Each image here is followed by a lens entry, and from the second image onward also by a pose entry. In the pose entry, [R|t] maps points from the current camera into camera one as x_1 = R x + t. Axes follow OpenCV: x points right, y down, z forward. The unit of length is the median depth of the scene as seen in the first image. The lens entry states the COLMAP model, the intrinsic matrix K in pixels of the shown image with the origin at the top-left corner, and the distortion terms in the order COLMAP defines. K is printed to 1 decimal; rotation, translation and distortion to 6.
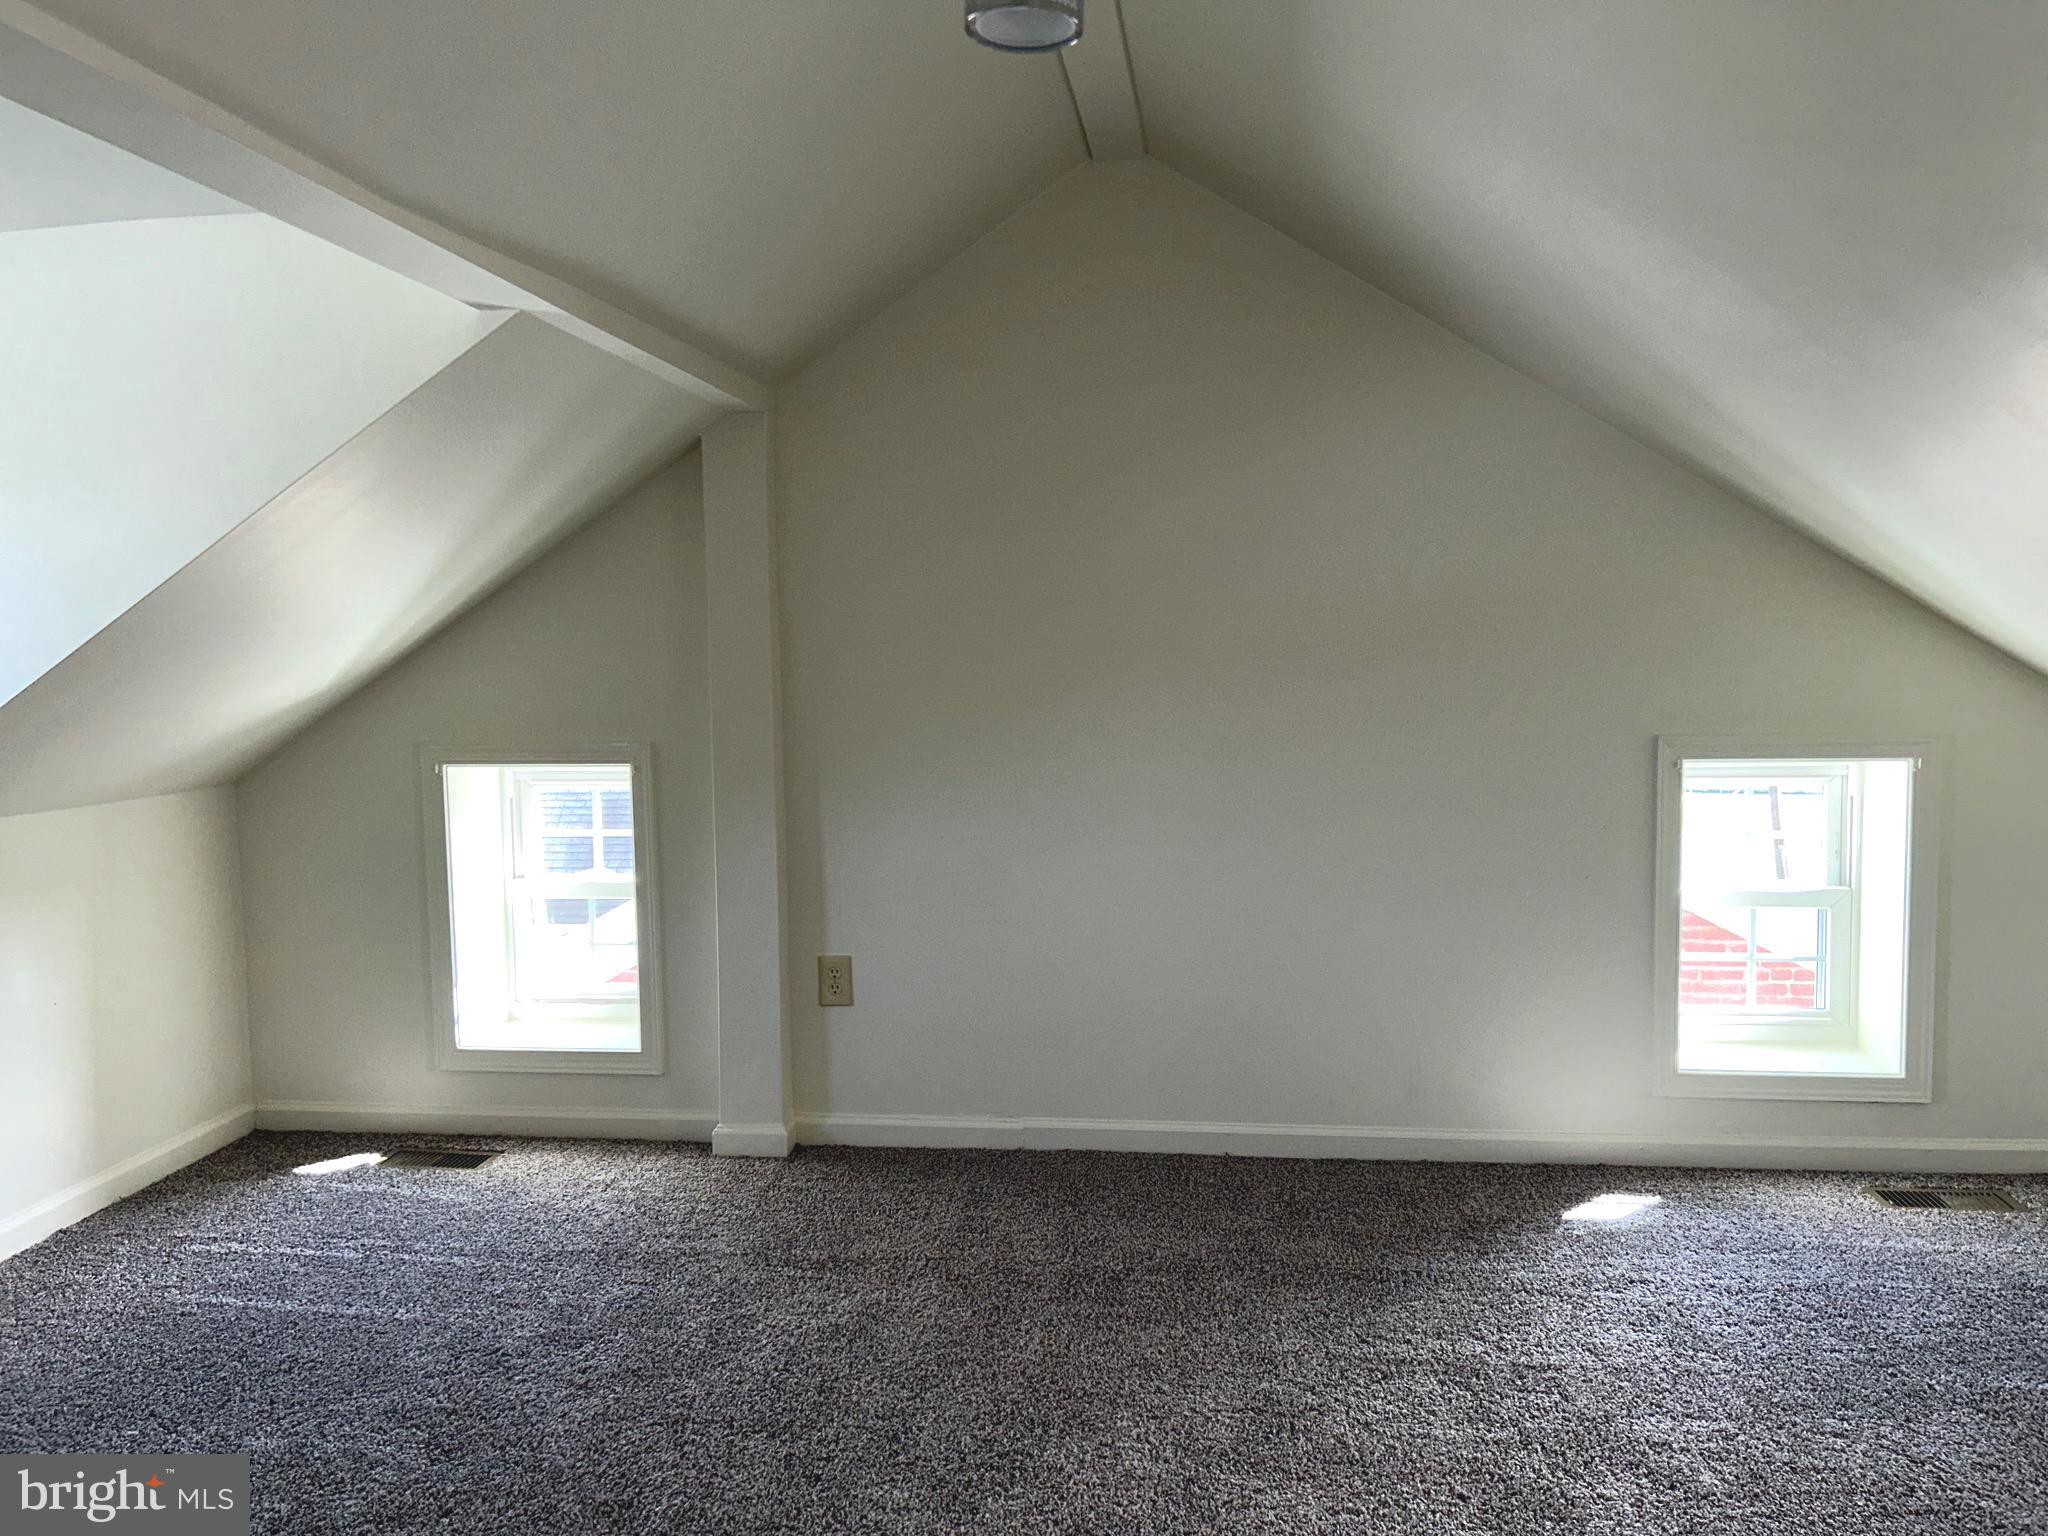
lens RADIAL K [[1523.6, 0, 1024.0], [0, 1523.6, 768.0], [0, 0, 1]] dist [0.008714, 0.000753]
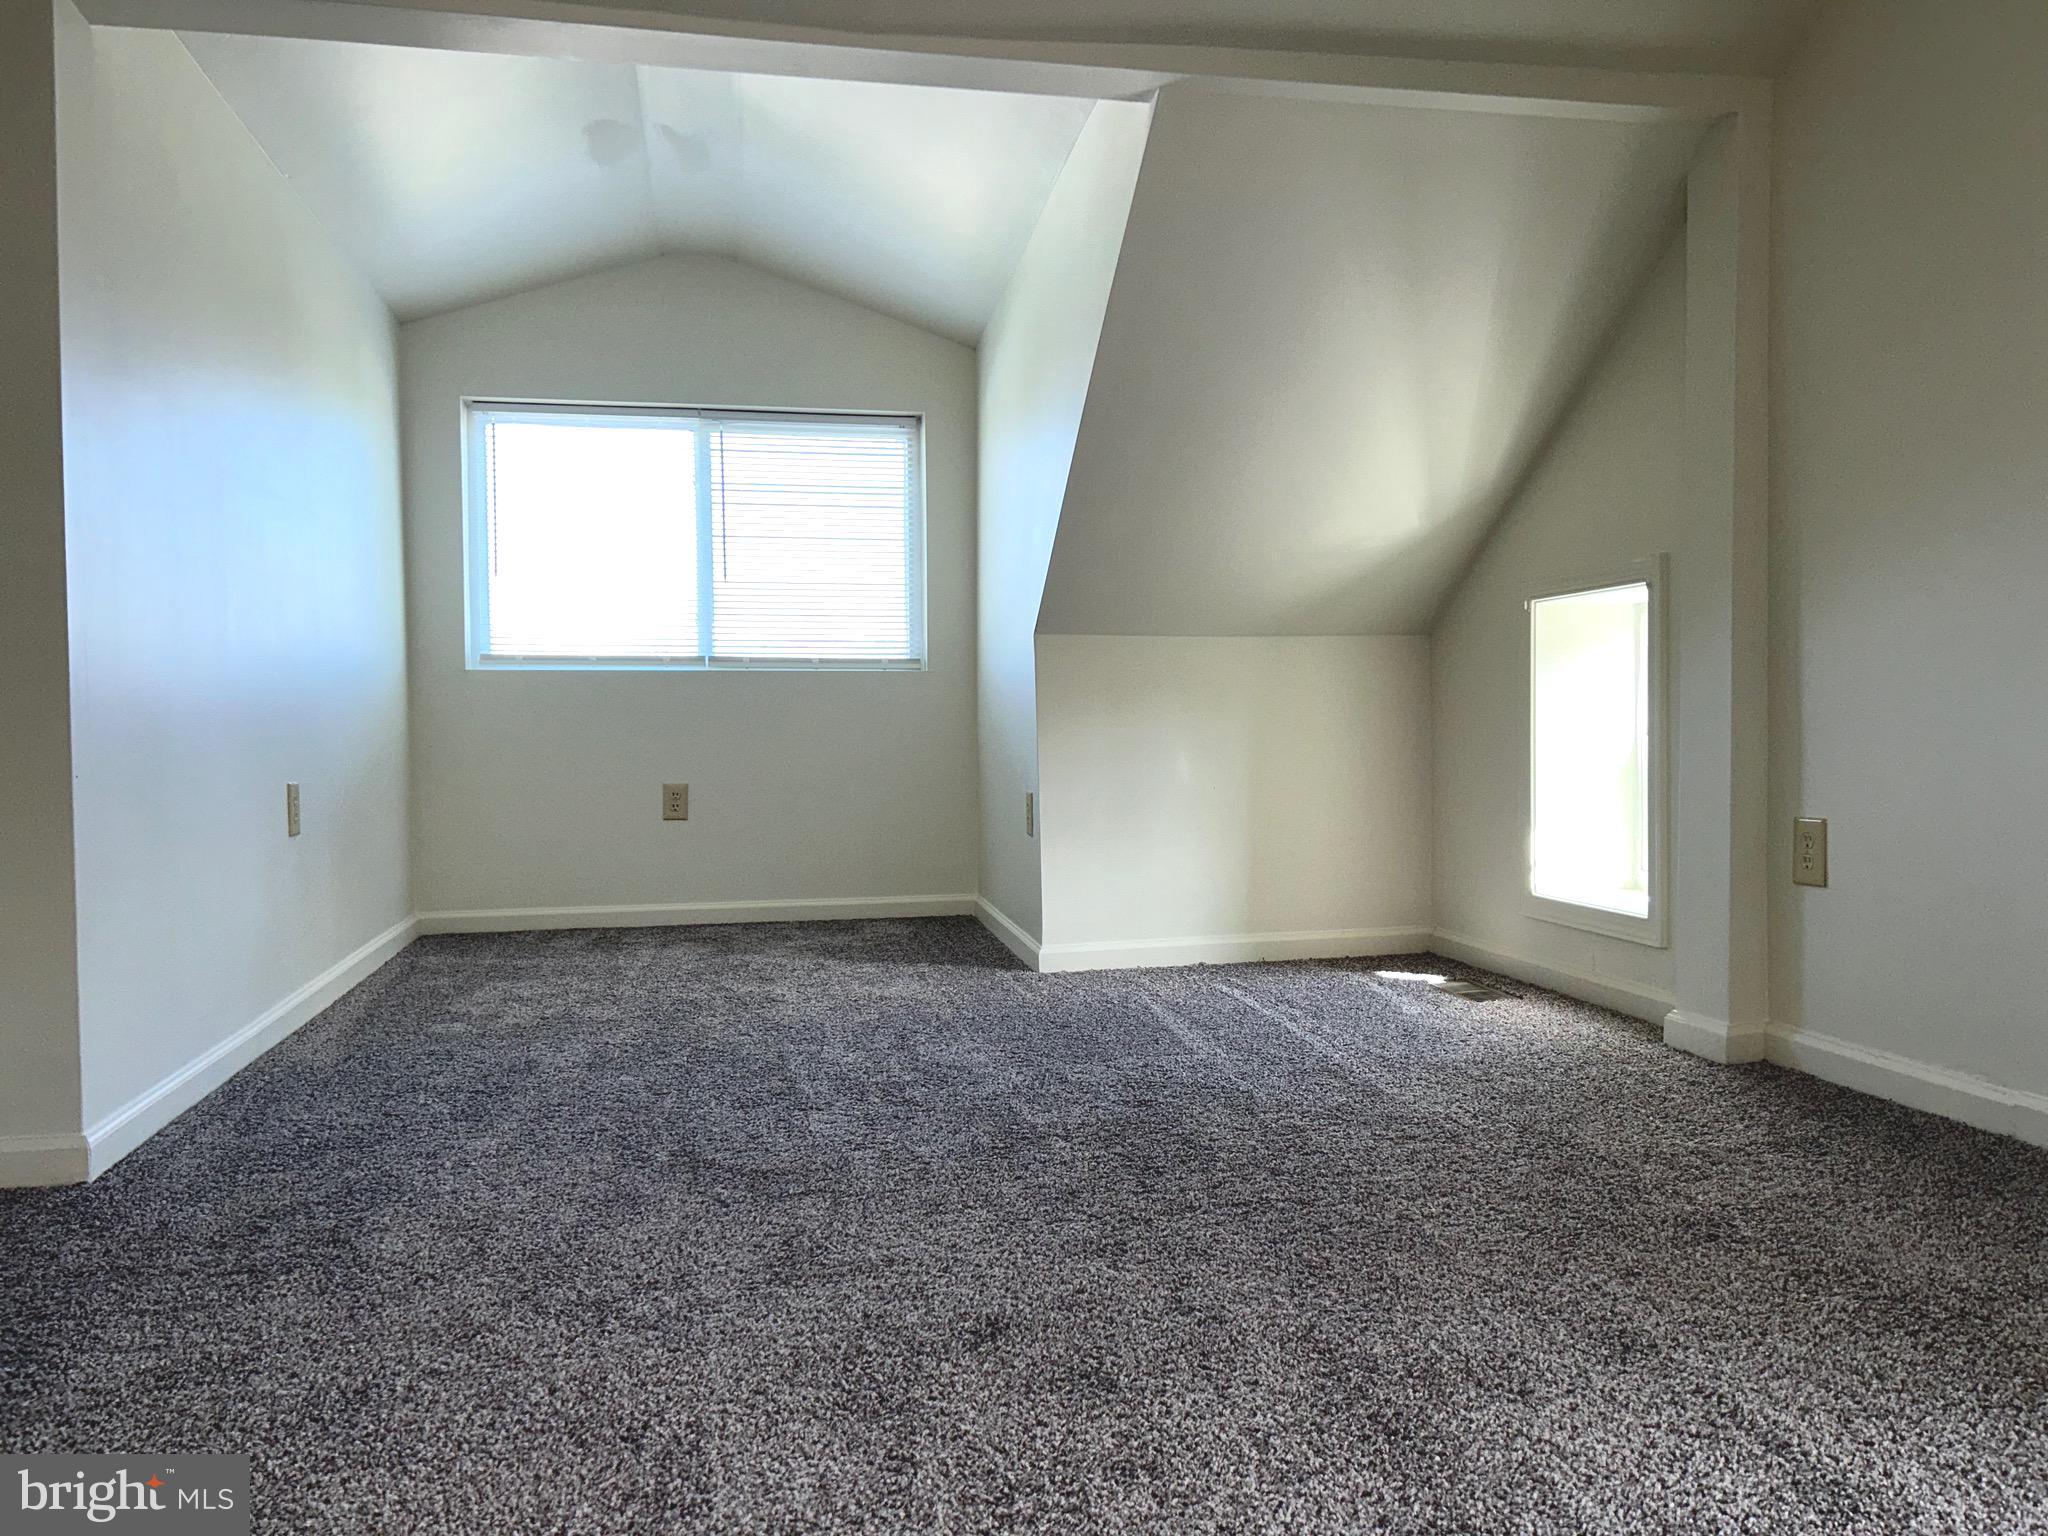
lens RADIAL K [[1523.6, 0, 1024.0], [0, 1523.6, 768.0], [0, 0, 1]] dist [0.008714, 0.000753]
pose [[0.330801, 0.045215, -0.942617, 0.450213], [-0.069531, 0.997304, 0.023437, 0.107248], [0.941135, 0.057788, 0.333053, 0.381454]]
